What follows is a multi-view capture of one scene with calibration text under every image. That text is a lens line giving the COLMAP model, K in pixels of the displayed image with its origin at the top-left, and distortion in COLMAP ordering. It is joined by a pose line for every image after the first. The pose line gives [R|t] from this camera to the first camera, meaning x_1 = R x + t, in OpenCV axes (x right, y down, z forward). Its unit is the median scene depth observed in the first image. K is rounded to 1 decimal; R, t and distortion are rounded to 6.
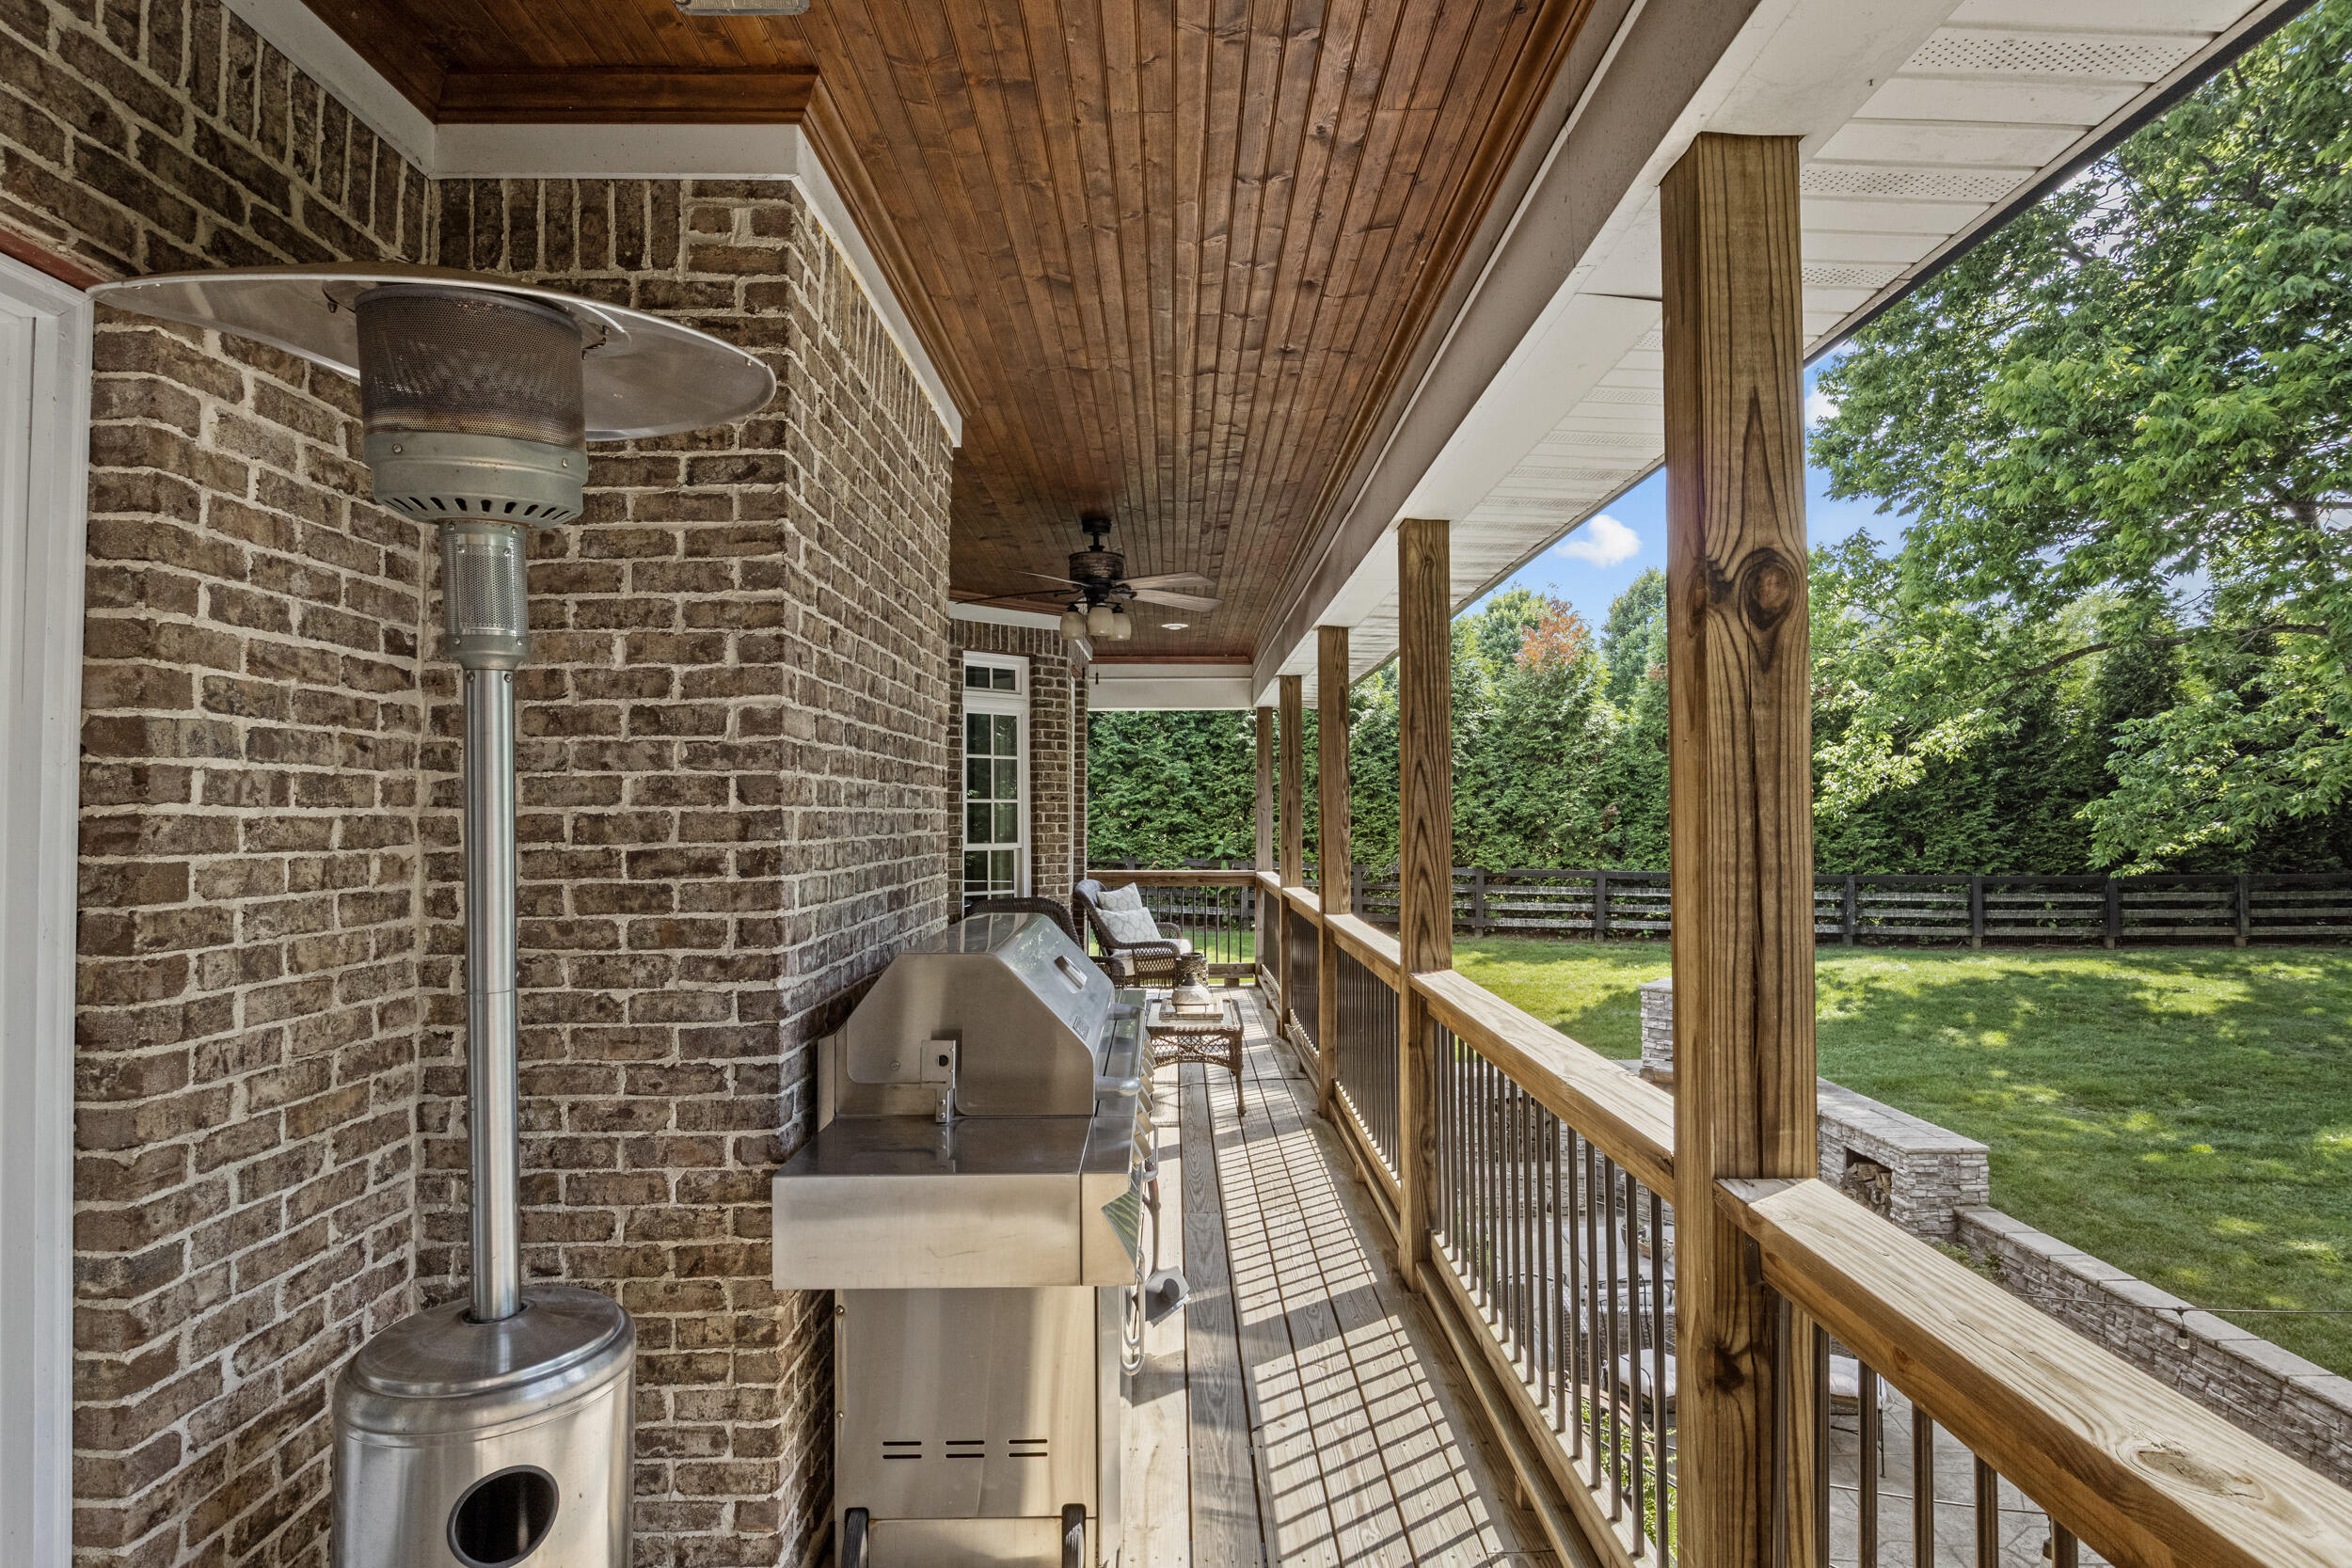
lens RADIAL K [[1176.7, 0, 1189.1], [0, 1176.7, 784.0], [0, 0, 1]] dist [-0.001513, 0.000474]
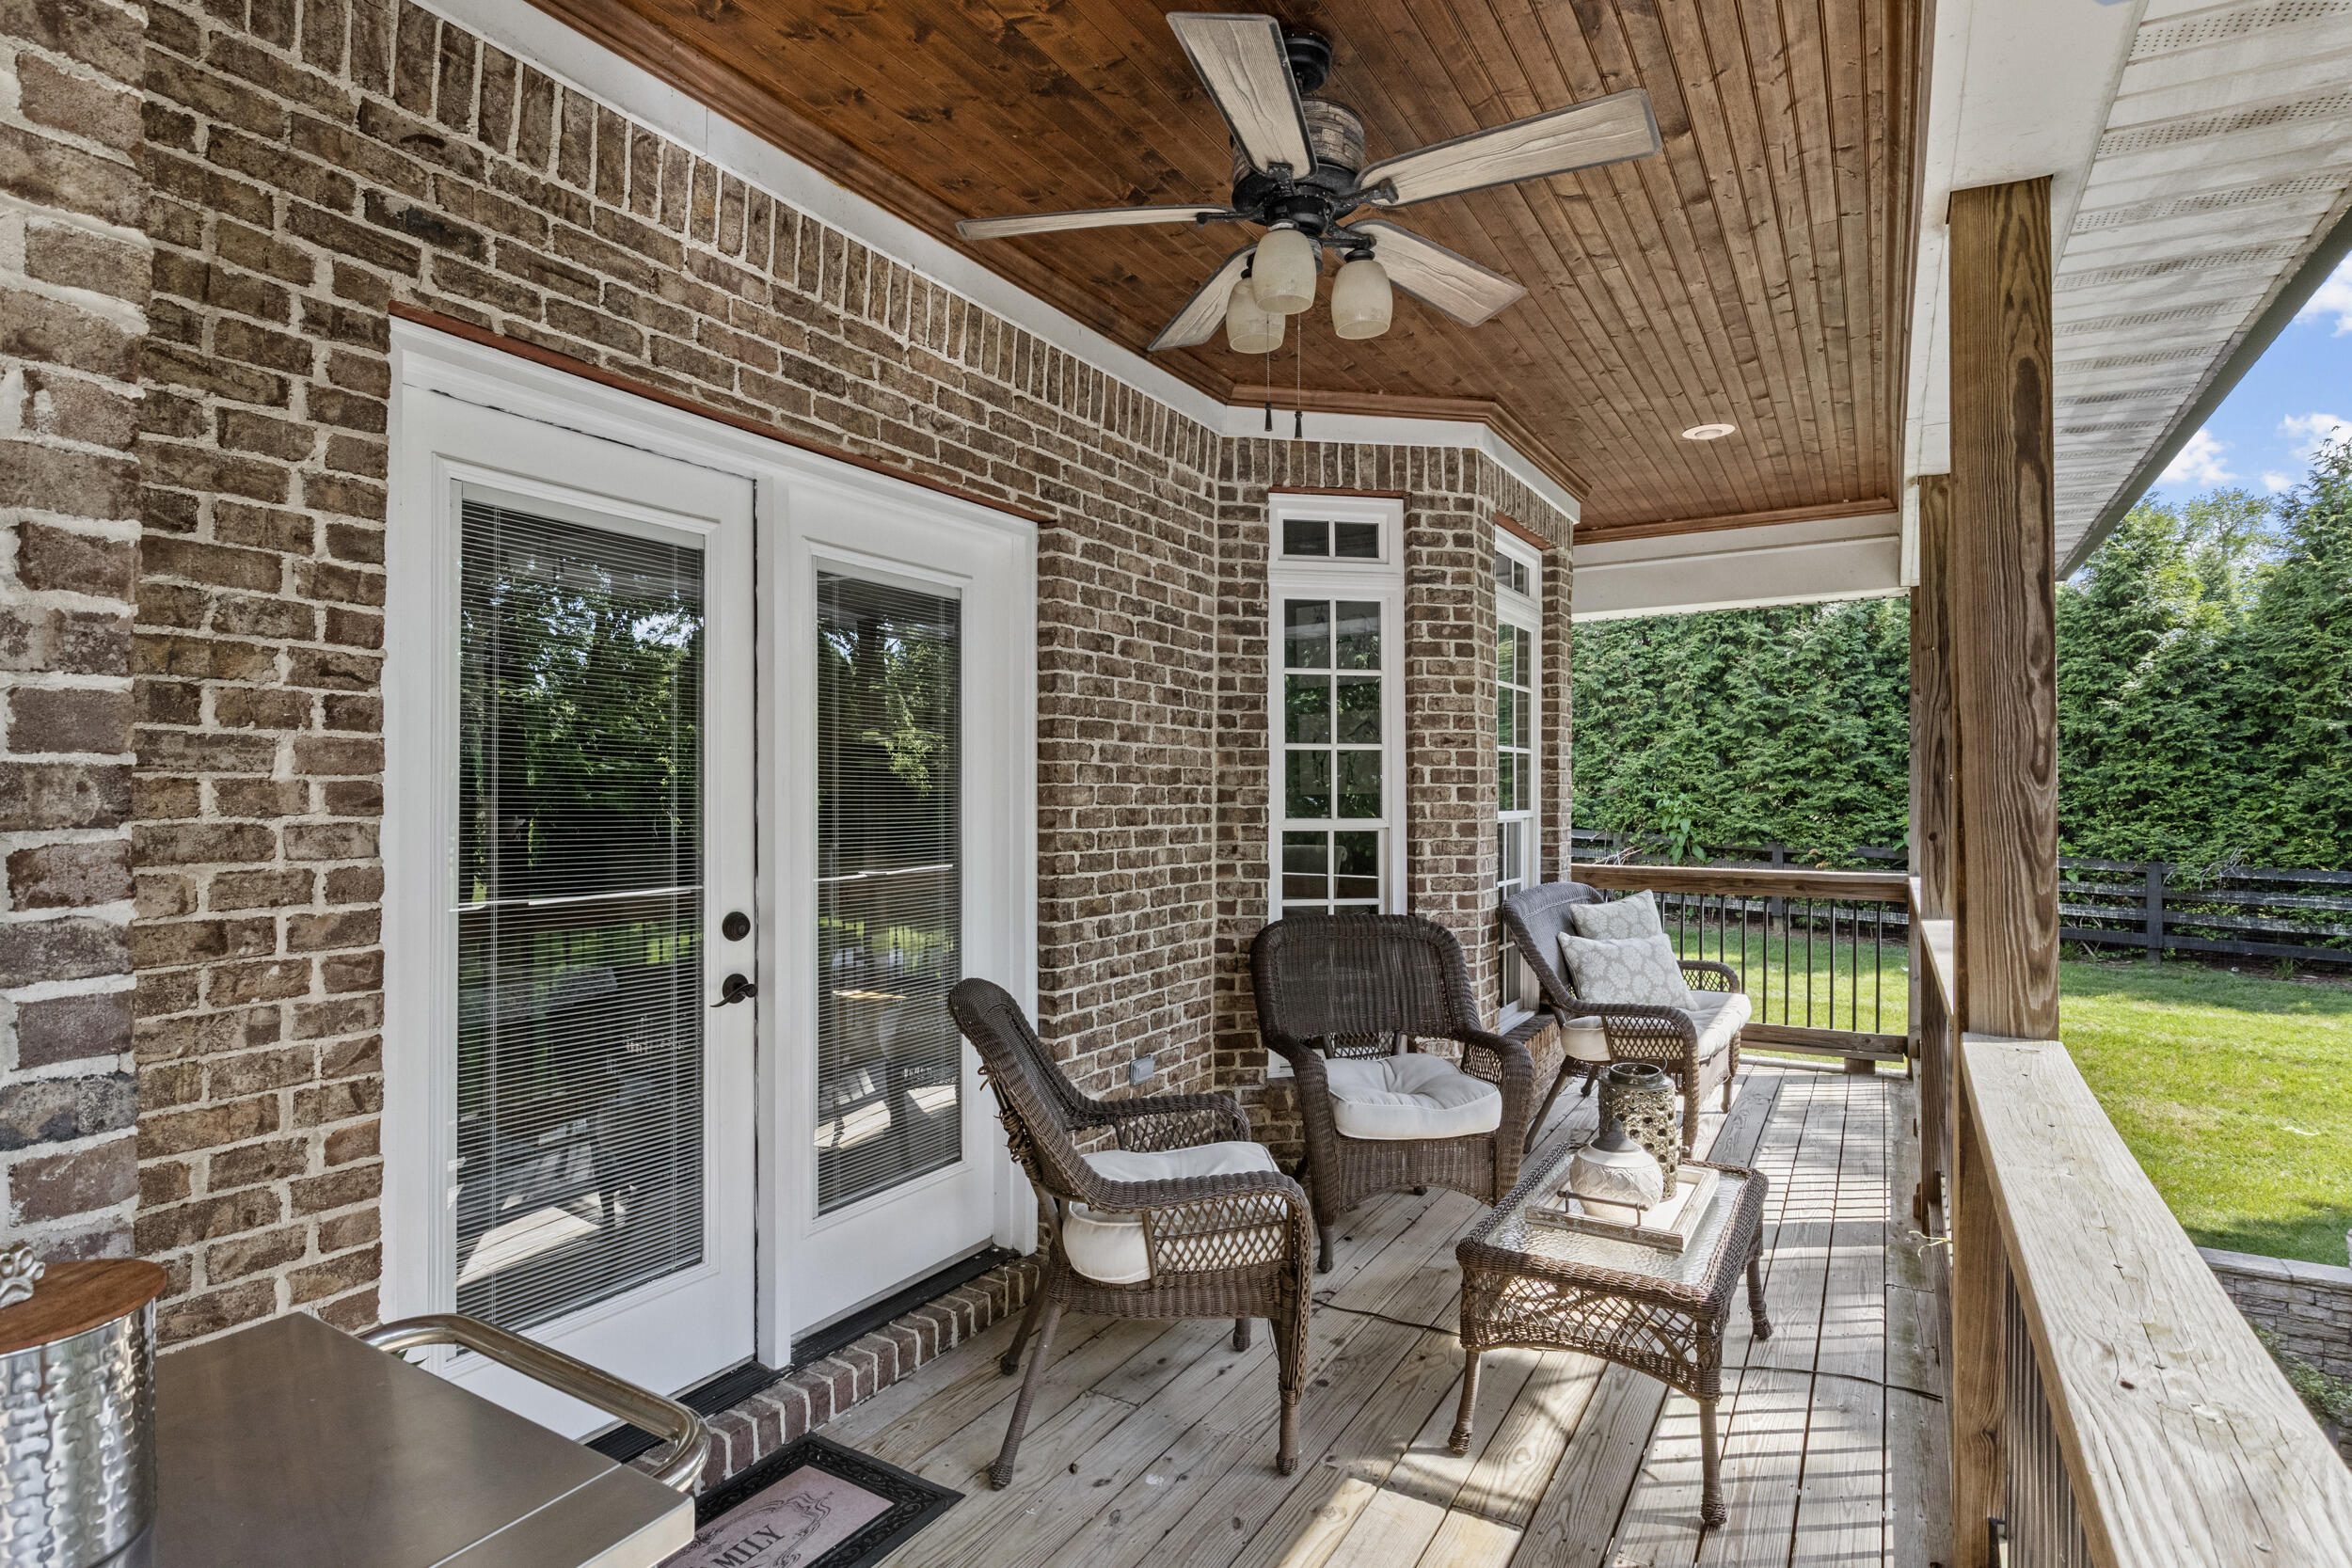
lens RADIAL K [[1176.7, 0, 1189.1], [0, 1176.7, 784.0], [0, 0, 1]] dist [-0.001513, 0.000474]
pose [[0.852729, -0.003318, -0.522343, 0.054913], [0.012855, 0.999810, 0.014635, 0.016353], [0.522195, -0.019195, 0.852610, 0.320346]]
